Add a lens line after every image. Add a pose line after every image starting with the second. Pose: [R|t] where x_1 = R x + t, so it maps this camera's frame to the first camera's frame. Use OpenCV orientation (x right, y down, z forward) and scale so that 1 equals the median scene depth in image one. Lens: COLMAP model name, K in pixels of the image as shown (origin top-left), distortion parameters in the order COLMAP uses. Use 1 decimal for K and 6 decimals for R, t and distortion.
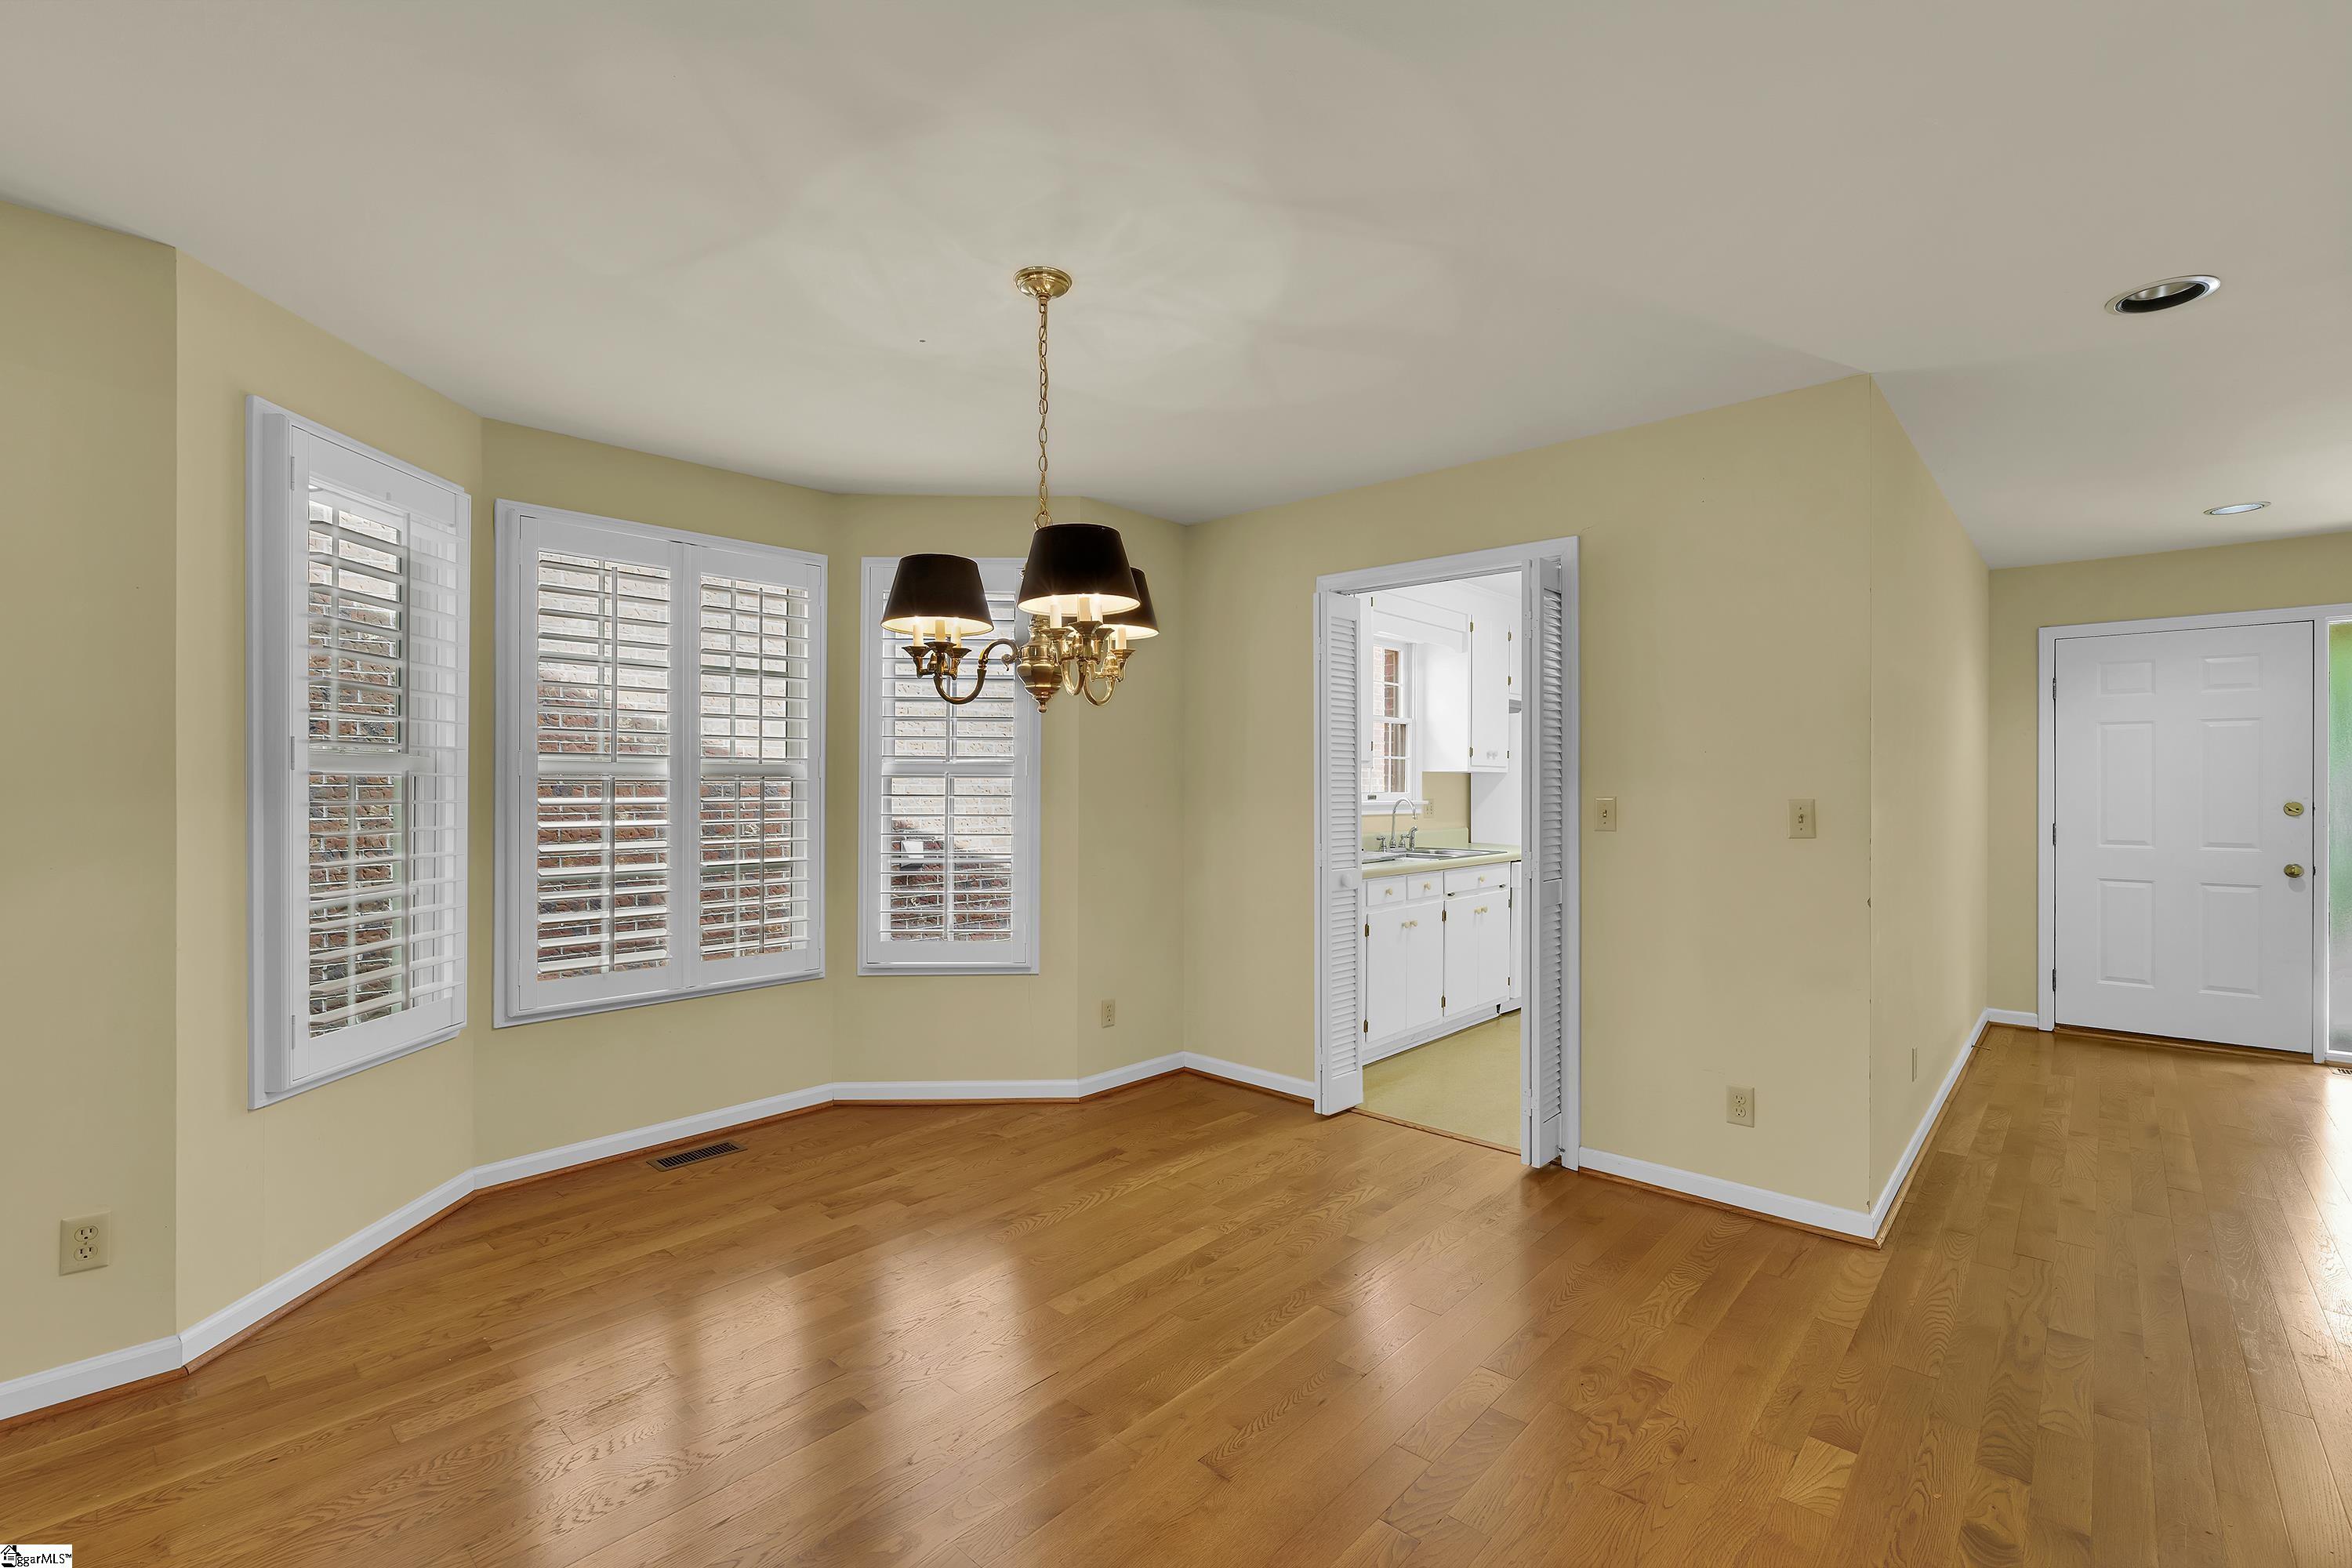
lens RADIAL K [[1037.7, 0, 1178.3], [0, 1037.7, 776.6], [0, 0, 1]] dist [-0.008618, -0.000217]
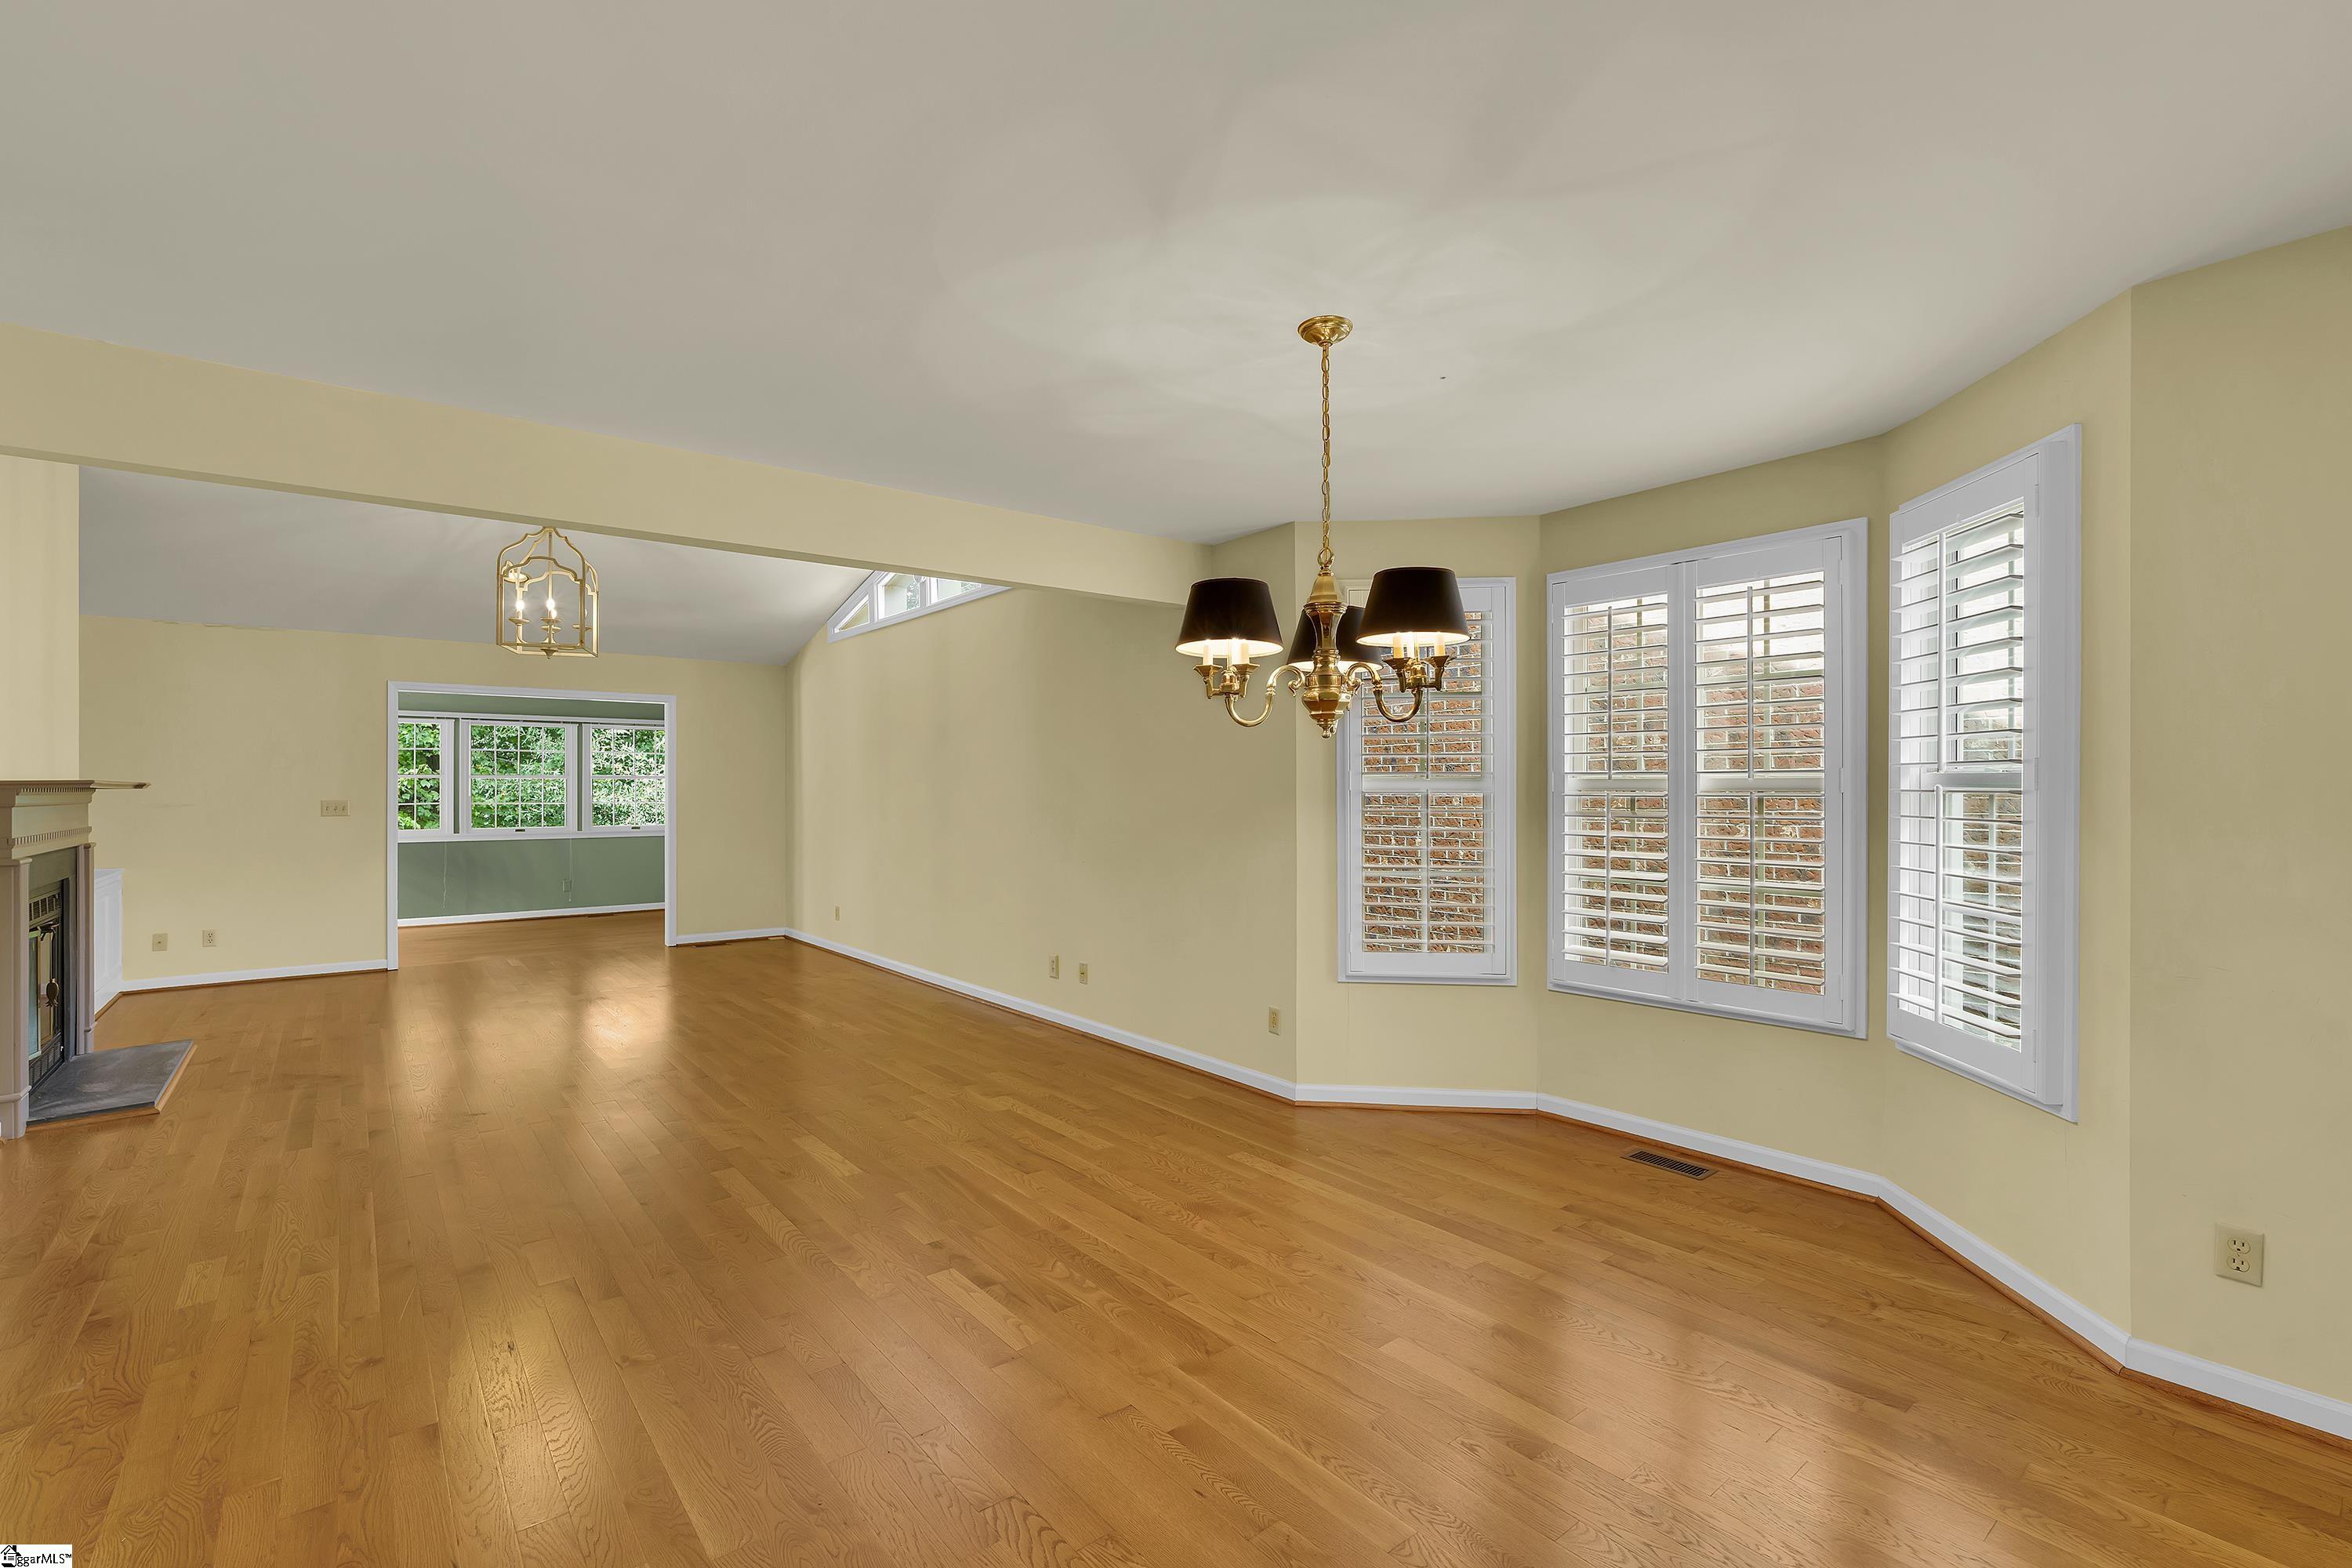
lens RADIAL K [[1037.7, 0, 1186.4], [0, 1037.7, 798.3], [0, 0, 1]] dist [-0.008618, -0.000217]
pose [[-0.150991, 0.001379, -0.988534, 0.618504], [0.002268, 0.999997, 0.001048, 0.003882], [0.988533, -0.002083, -0.150994, 0.691221]]
